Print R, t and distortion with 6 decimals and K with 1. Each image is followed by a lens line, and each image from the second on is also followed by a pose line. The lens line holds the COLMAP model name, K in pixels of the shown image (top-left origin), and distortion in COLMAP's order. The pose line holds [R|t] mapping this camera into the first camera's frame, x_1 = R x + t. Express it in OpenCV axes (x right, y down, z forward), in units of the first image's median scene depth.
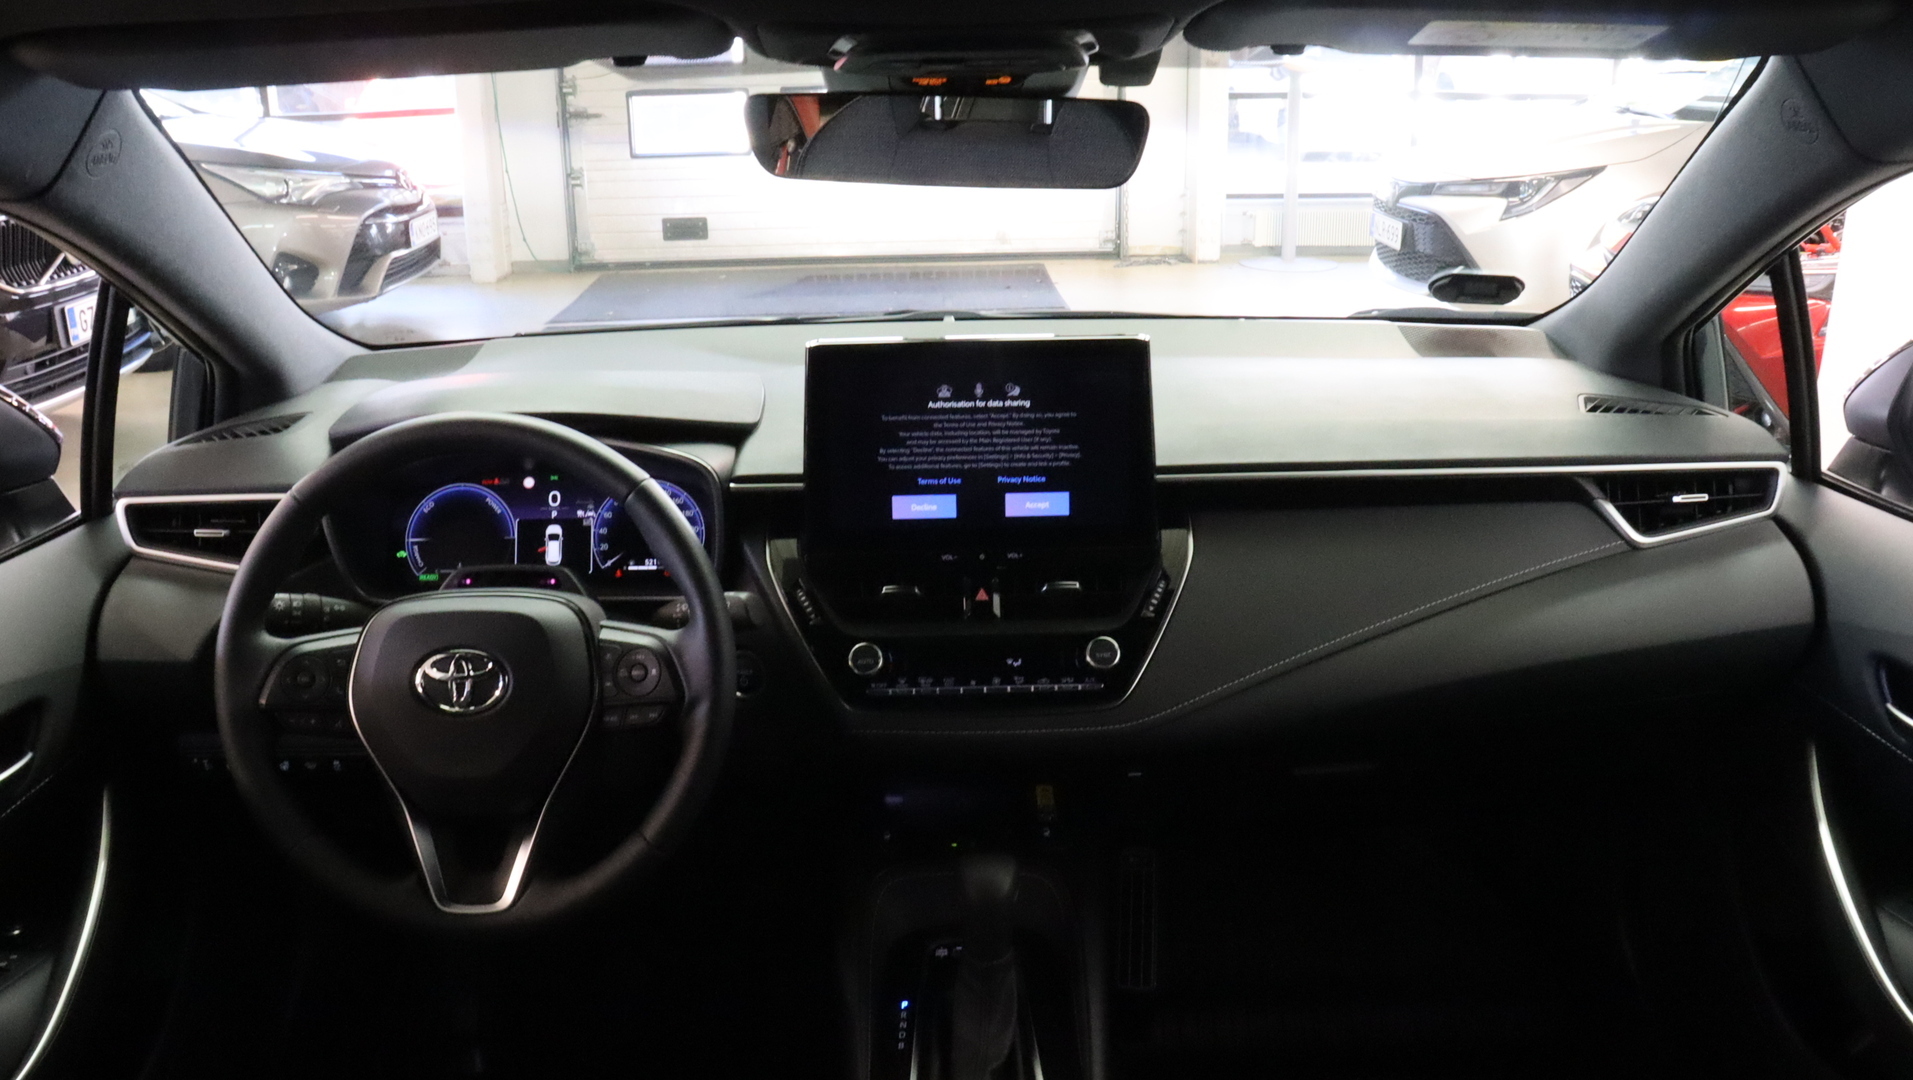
lens RADIAL K [[1527.0, 0, 956.5], [0, 1527.0, 540.0], [0, 0, 1]] dist [-0.163374, 0.143870]
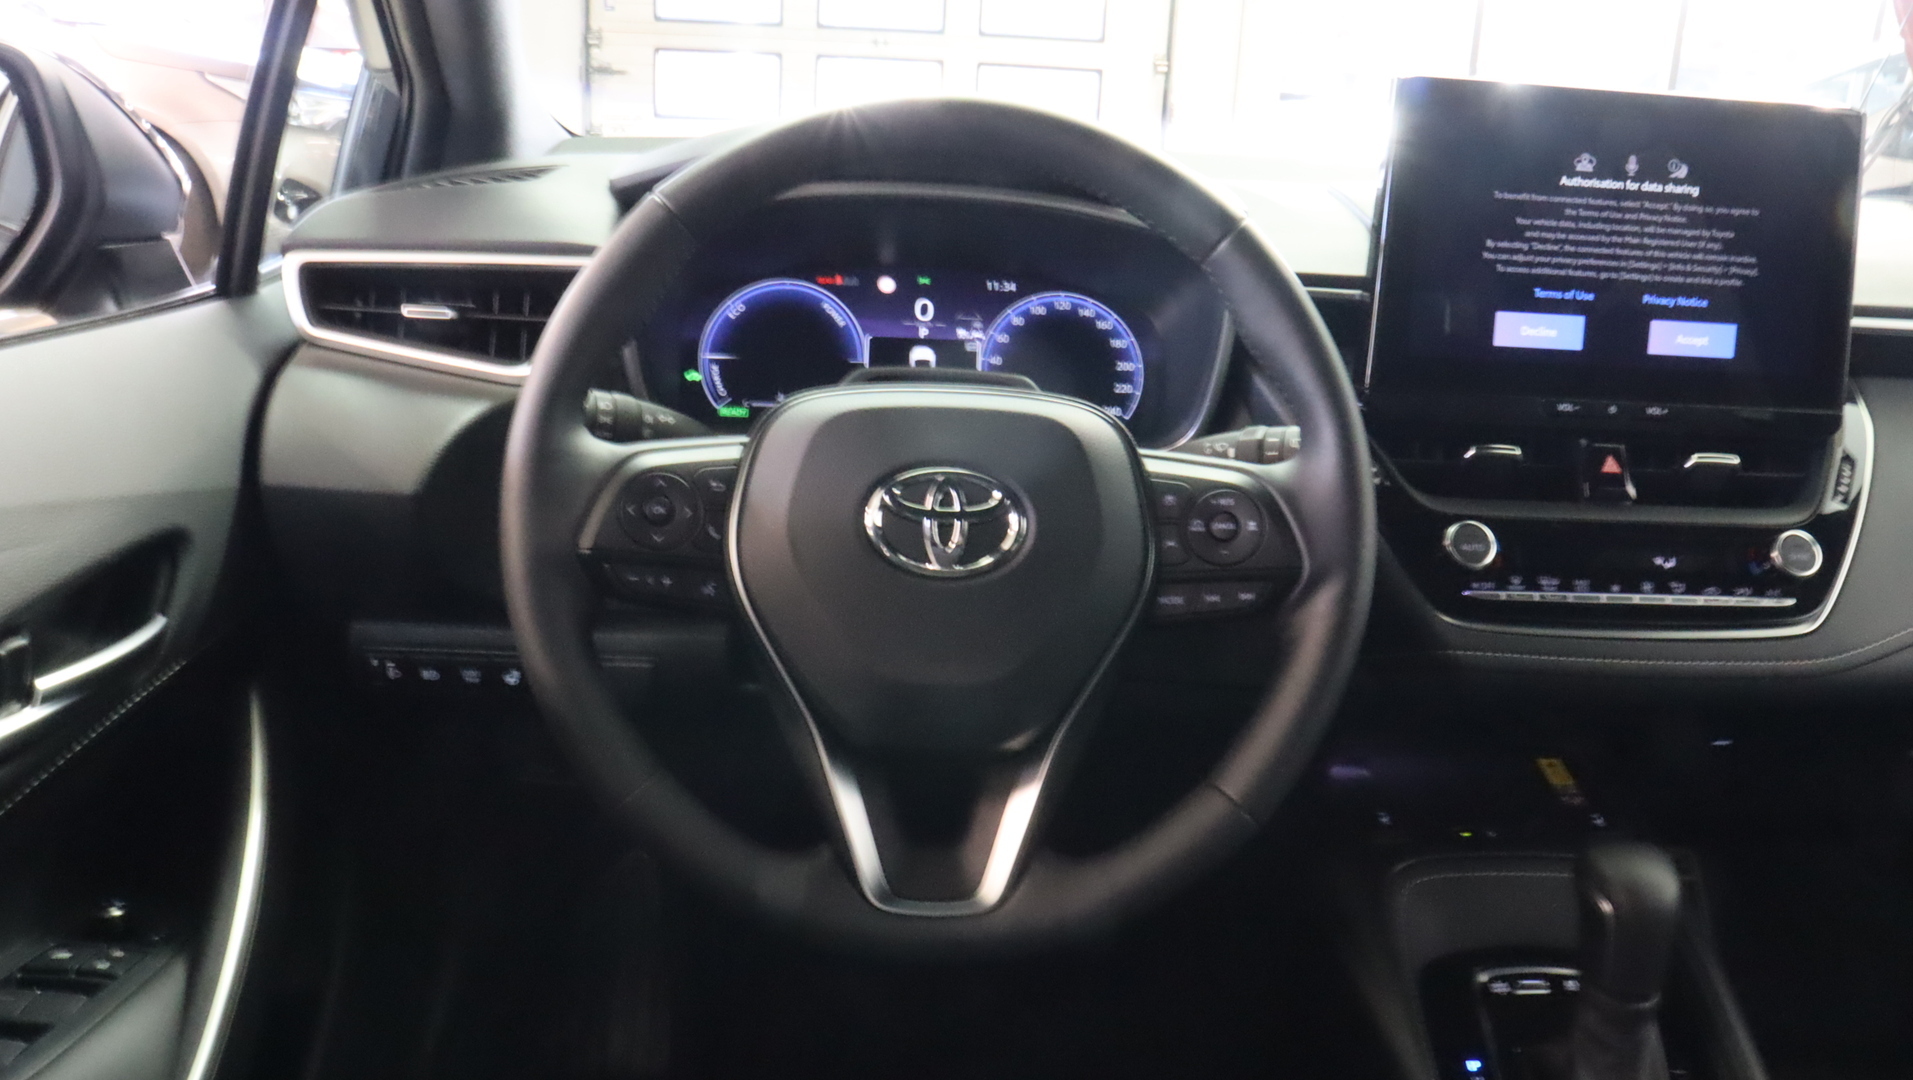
lens RADIAL K [[1535.8, 0, 985.1], [0, 1535.8, 528.6], [0, 0, 1]] dist [-0.165339, 0.140412]
pose [[0.997593, 0.054669, 0.042647, -0.295051], [-0.053985, 0.998397, -0.017019, 0.092348], [-0.043509, 0.014676, 0.998945, 0.342025]]
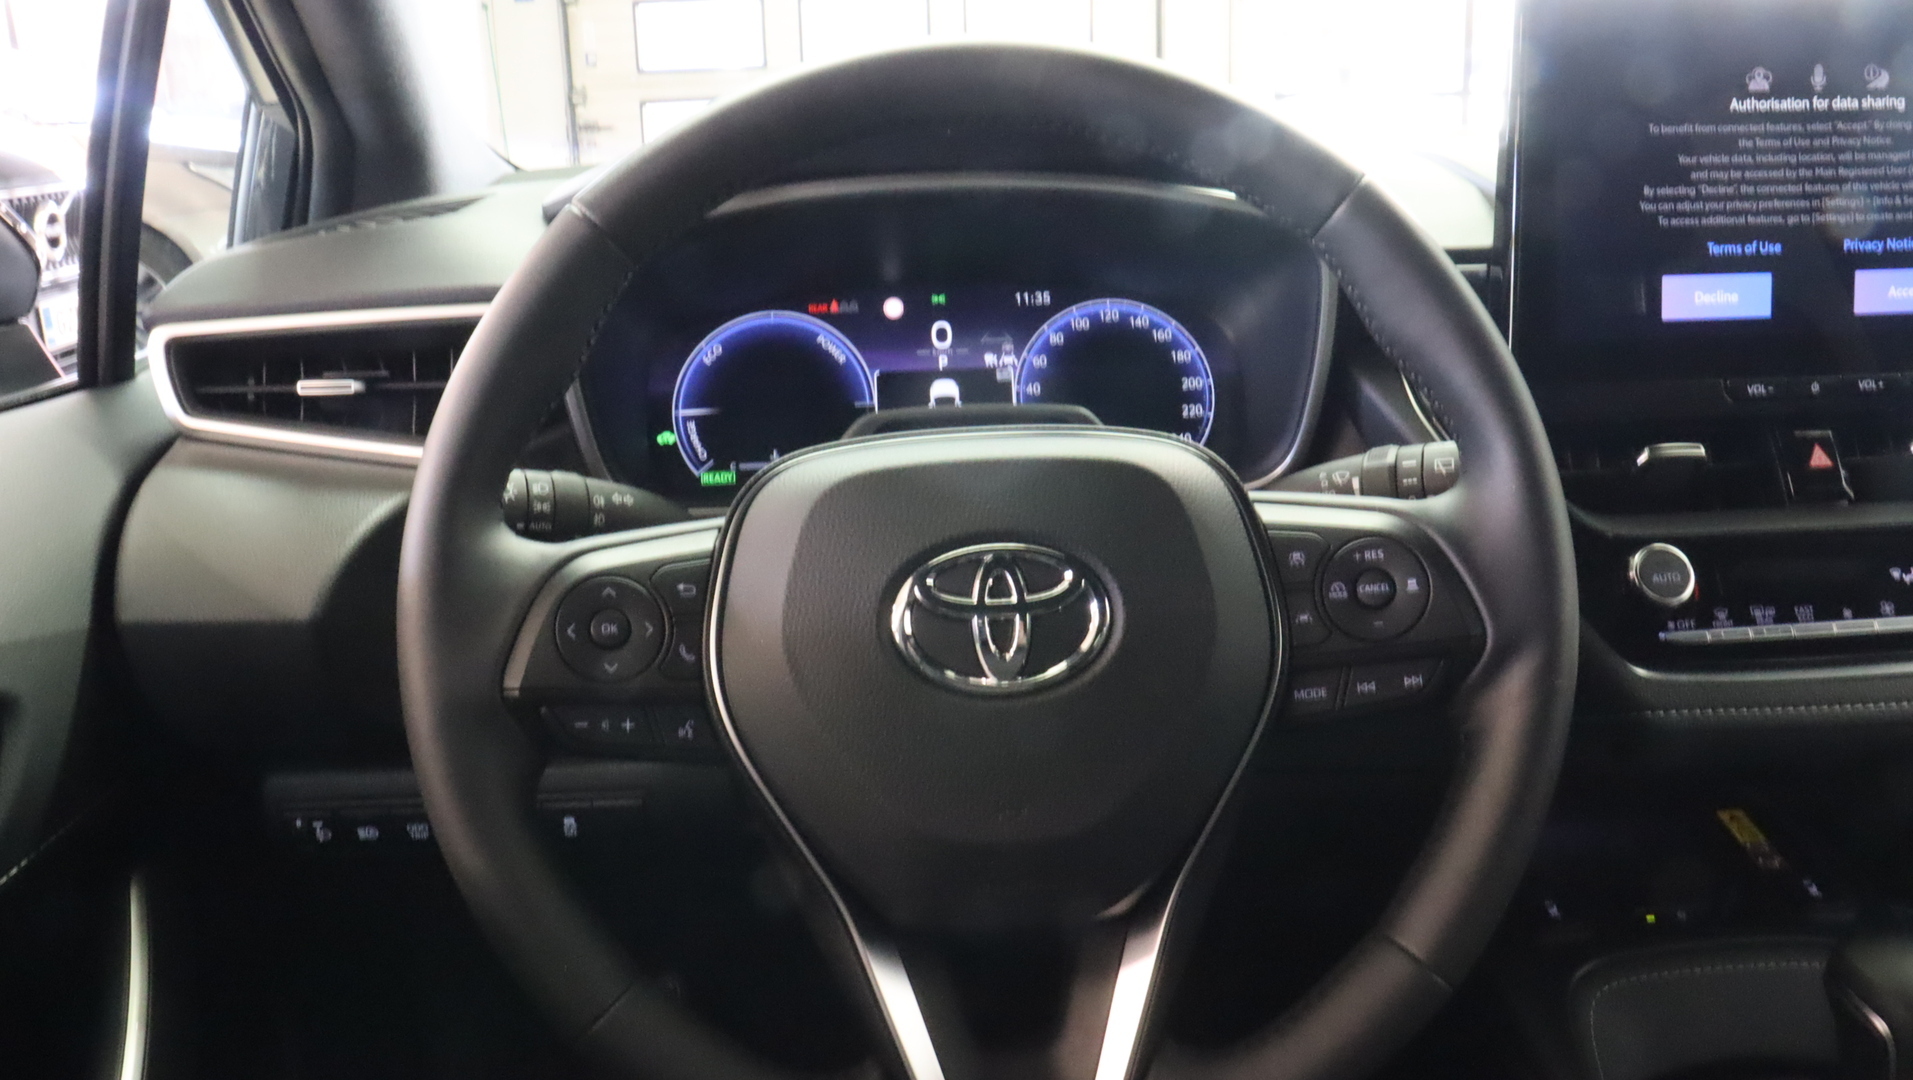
lens RADIAL K [[1535.8, 0, 985.1], [0, 1535.8, 528.6], [0, 0, 1]] dist [-0.165339, 0.140412]
pose [[0.999335, -0.025125, 0.026431, -0.299556], [0.026053, 0.999033, -0.035409, 0.073265], [-0.025516, 0.036074, 0.999023, 0.485939]]
